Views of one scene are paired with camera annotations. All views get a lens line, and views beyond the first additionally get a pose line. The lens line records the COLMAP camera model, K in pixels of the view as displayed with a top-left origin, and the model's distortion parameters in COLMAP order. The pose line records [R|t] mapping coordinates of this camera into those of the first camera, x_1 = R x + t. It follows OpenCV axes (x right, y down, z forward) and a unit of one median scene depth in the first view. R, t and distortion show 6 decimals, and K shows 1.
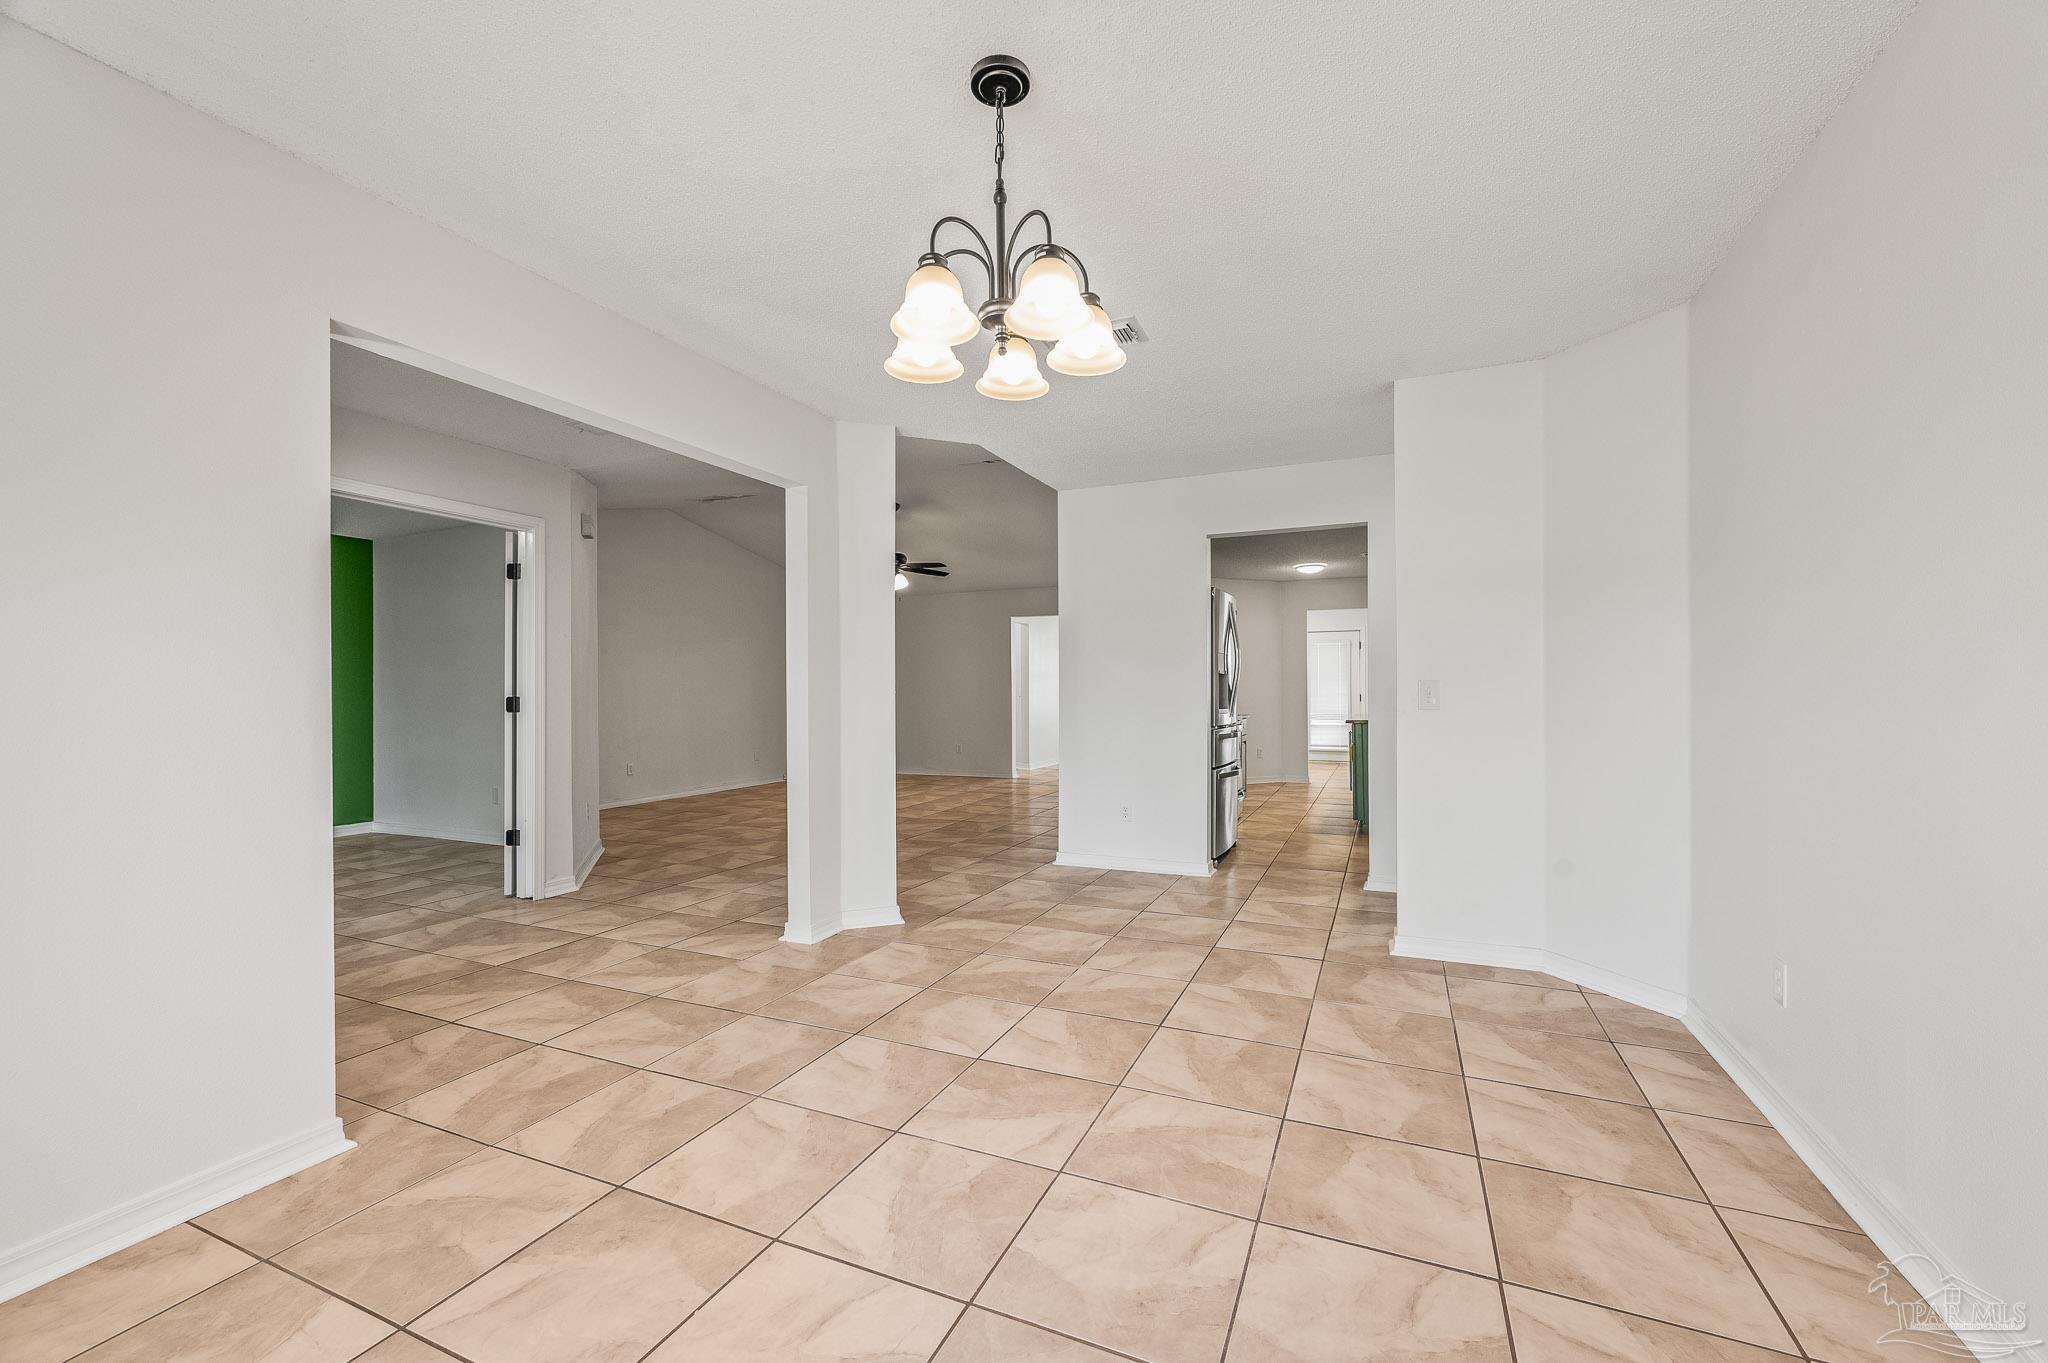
lens RADIAL K [[834.9, 0, 1022.5], [0, 834.9, 692.4], [0, 0, 1]] dist [0.000933, 0.000020]
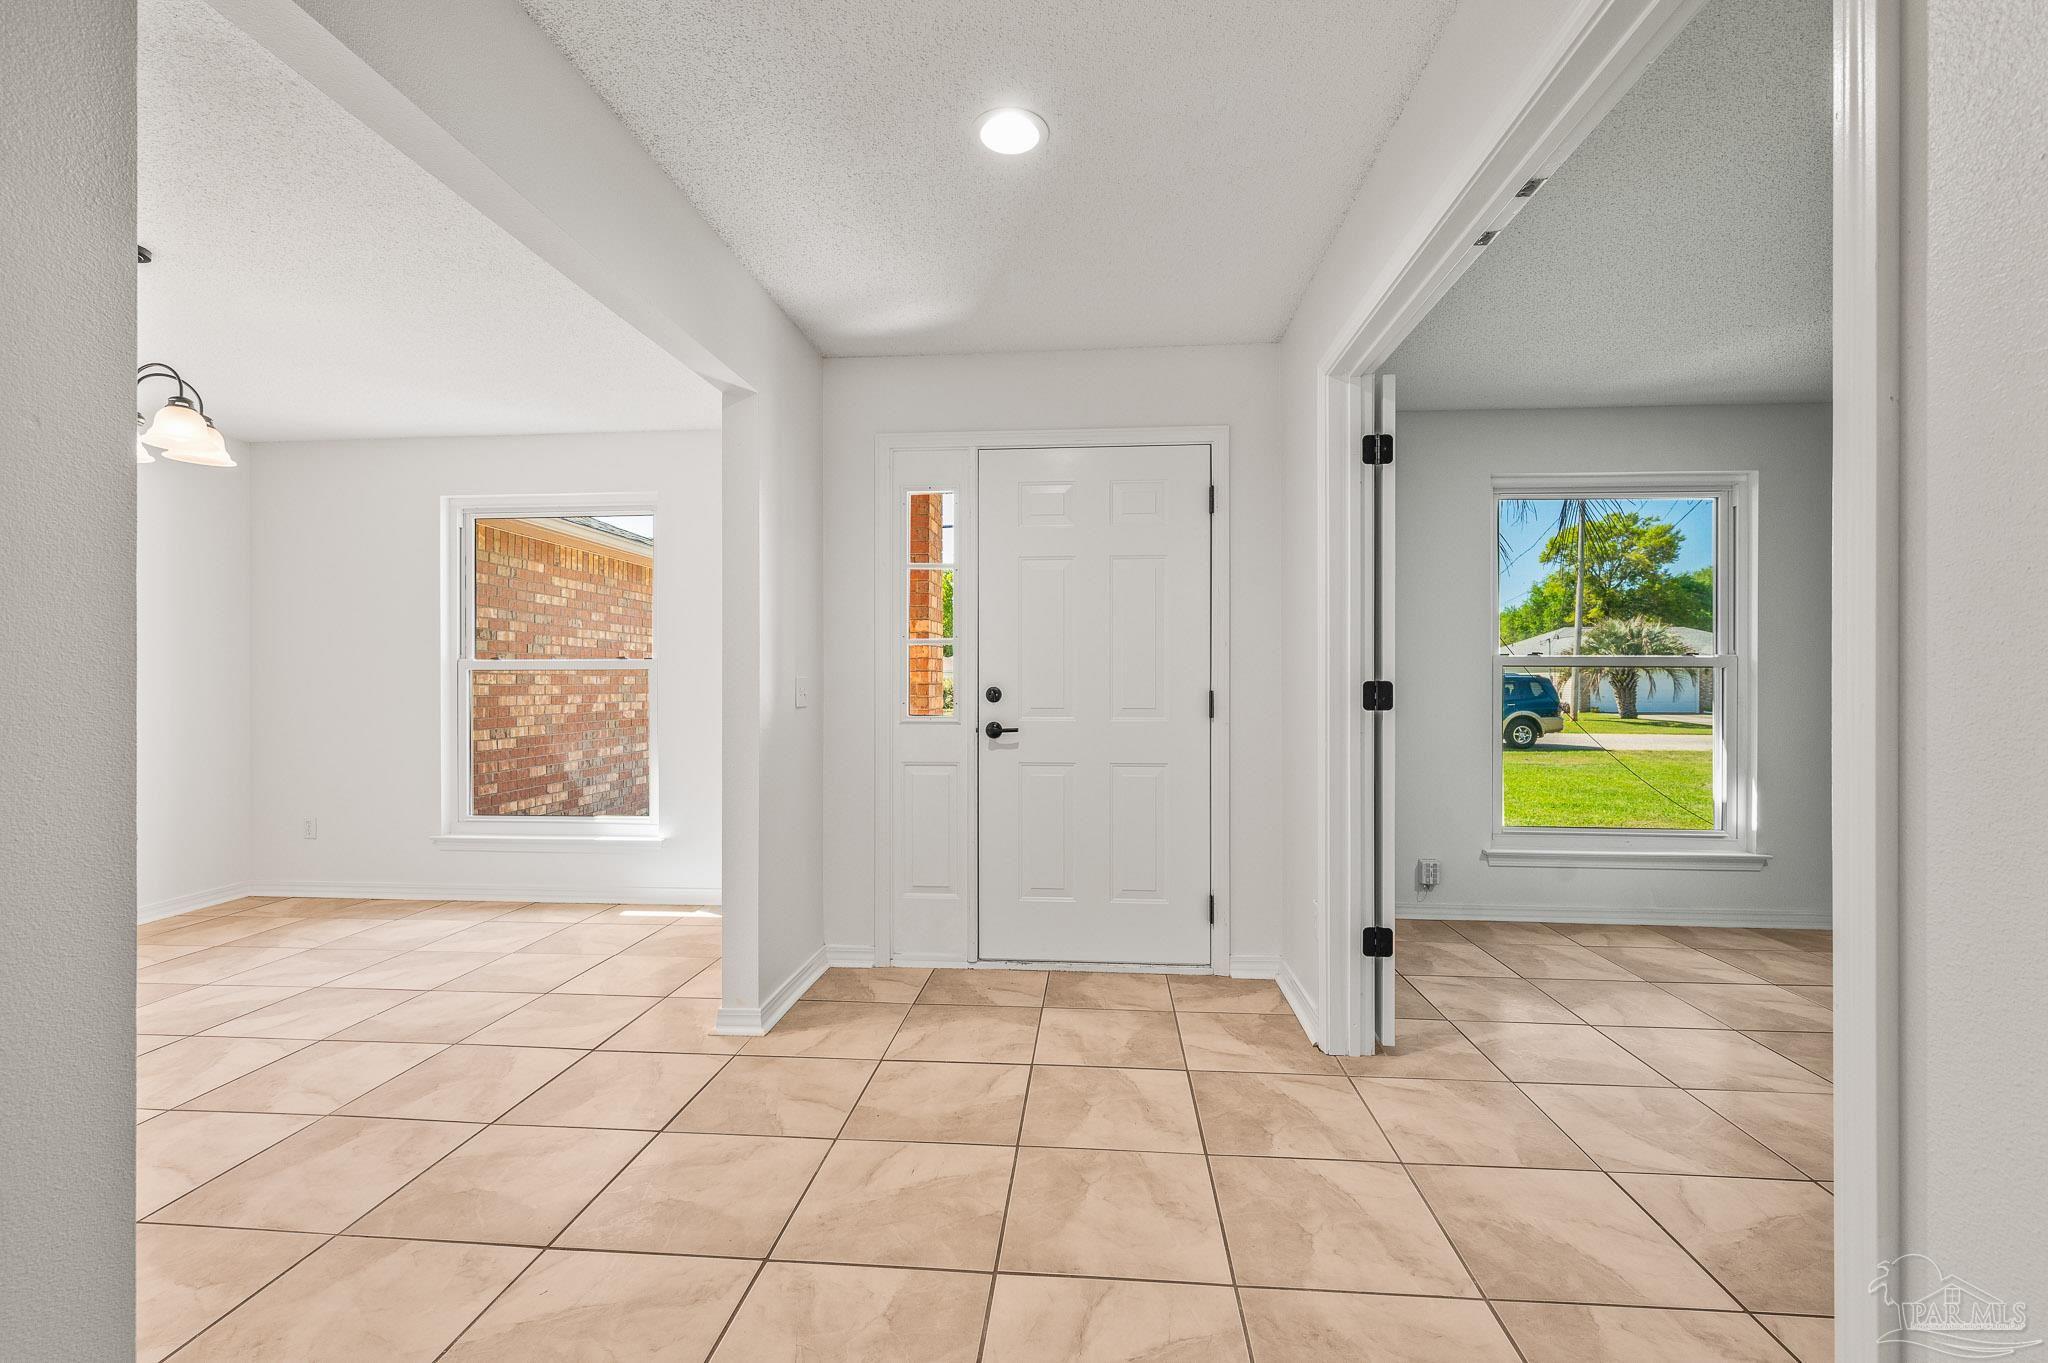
lens RADIAL K [[885.5, 0, 1024.0], [0, 885.5, 681.5], [0, 0, 1]] dist [0.002490, -0.000063]
pose [[-0.944731, 0.010029, -0.327694, -0.688373], [0.008995, 0.999949, 0.004673, -0.000012], [0.327724, 0.001467, -0.944772, 2.063151]]
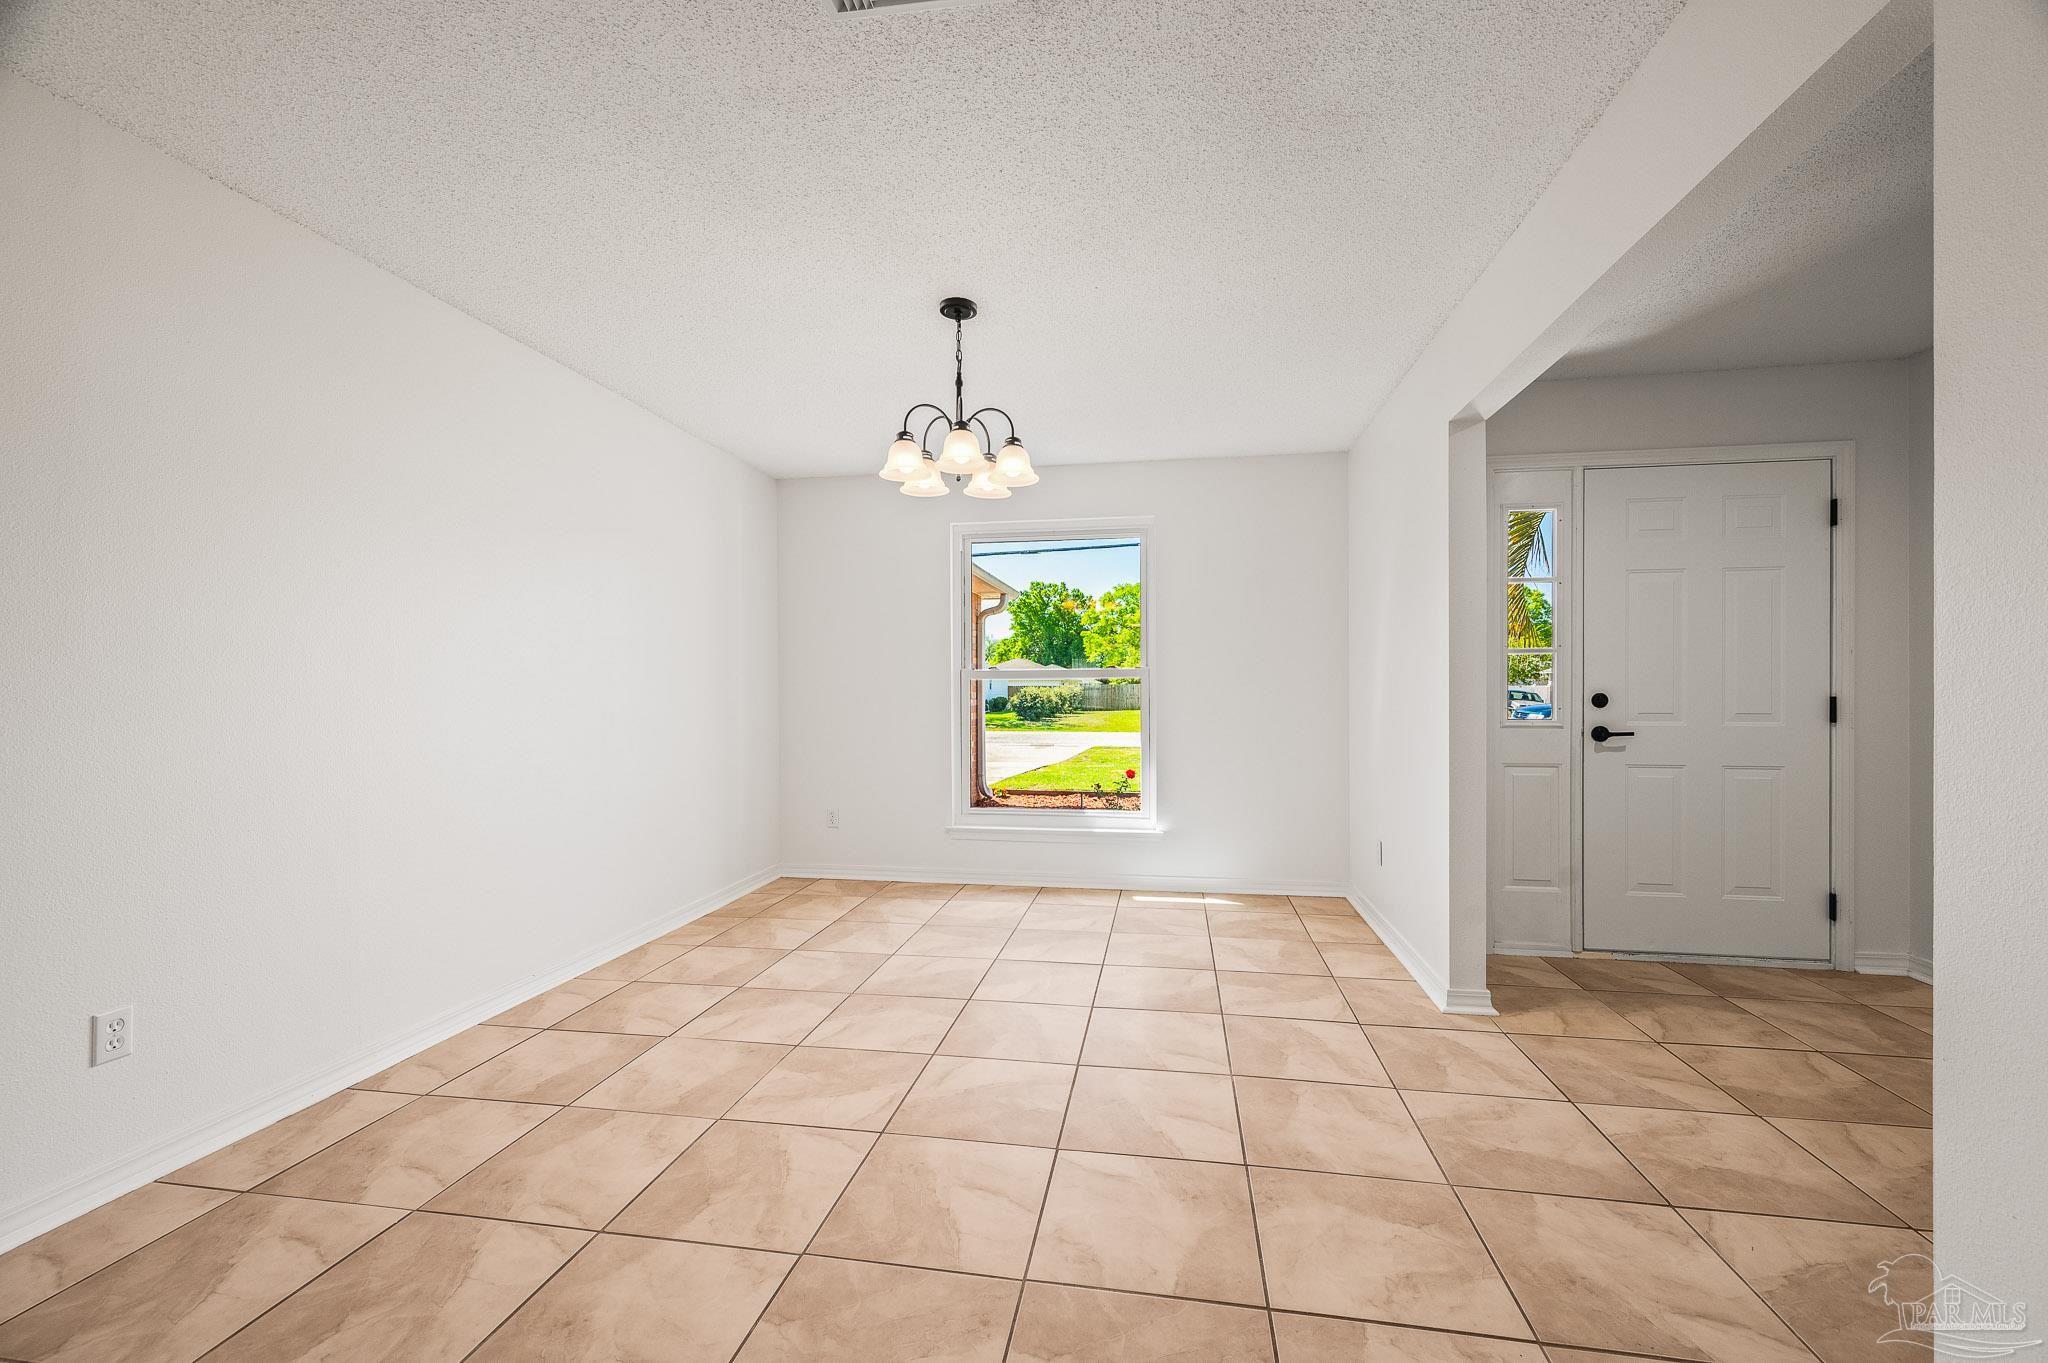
lens RADIAL K [[820.9, 0, 1034.6], [0, 820.9, 690.1], [0, 0, 1]] dist [-0.001040, -0.000223]
pose [[-0.968280, 0.010418, -0.249651, 0.165036], [0.009529, 0.999943, 0.004769, -0.005700], [0.249686, 0.002239, -0.968324, 1.818119]]
